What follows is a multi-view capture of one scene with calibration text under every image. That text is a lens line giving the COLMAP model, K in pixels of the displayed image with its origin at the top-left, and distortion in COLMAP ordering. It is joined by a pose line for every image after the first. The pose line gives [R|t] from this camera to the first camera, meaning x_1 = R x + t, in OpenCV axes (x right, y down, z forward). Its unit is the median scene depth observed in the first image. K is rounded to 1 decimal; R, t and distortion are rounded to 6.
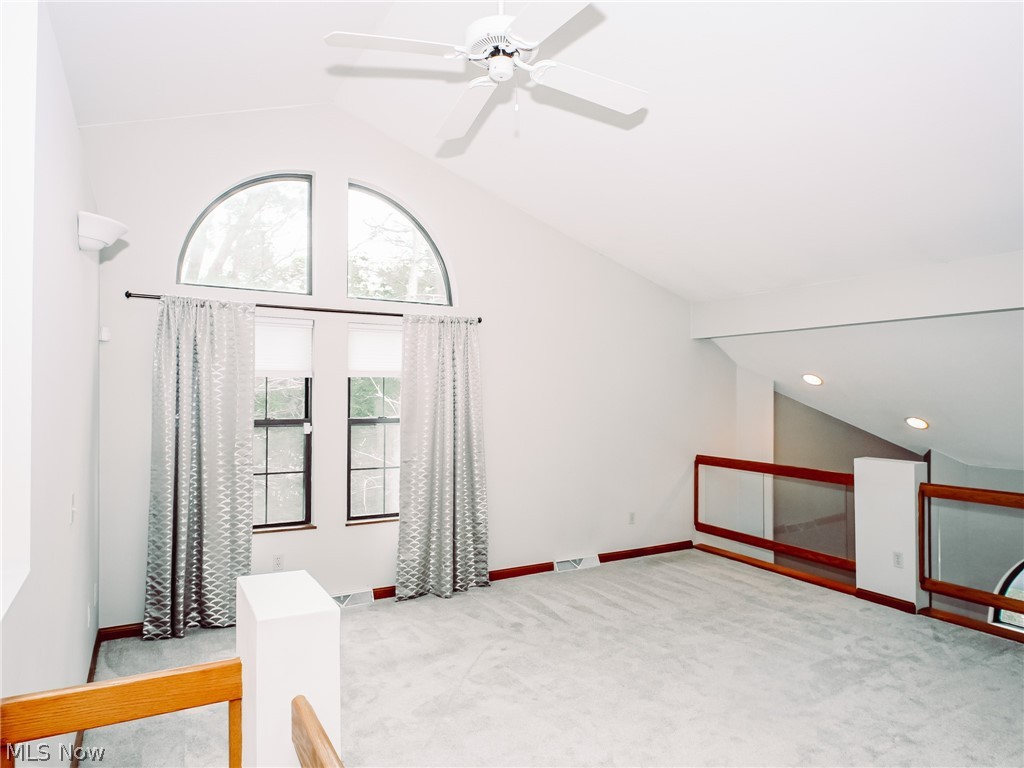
lens RADIAL K [[637.9, 0, 504.3], [0, 637.9, 384.4], [0, 0, 1]] dist [-0.007352, -0.003317]
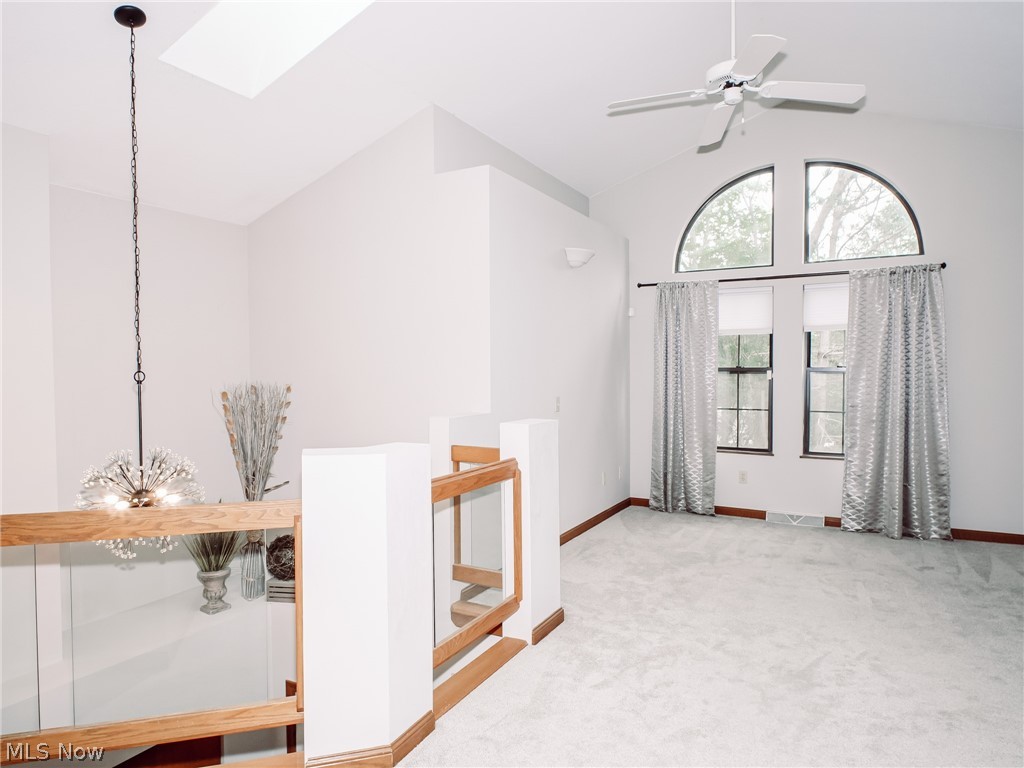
lens RADIAL K [[669.5, 0, 510.4], [0, 669.5, 387.3], [0, 0, 1]] dist [-0.000642, -0.001011]
pose [[0.511331, 0.015923, -0.859236, 0.538389], [0.020411, 0.999321, 0.030666, 0.042043], [0.859141, -0.033219, 0.510659, -0.091460]]
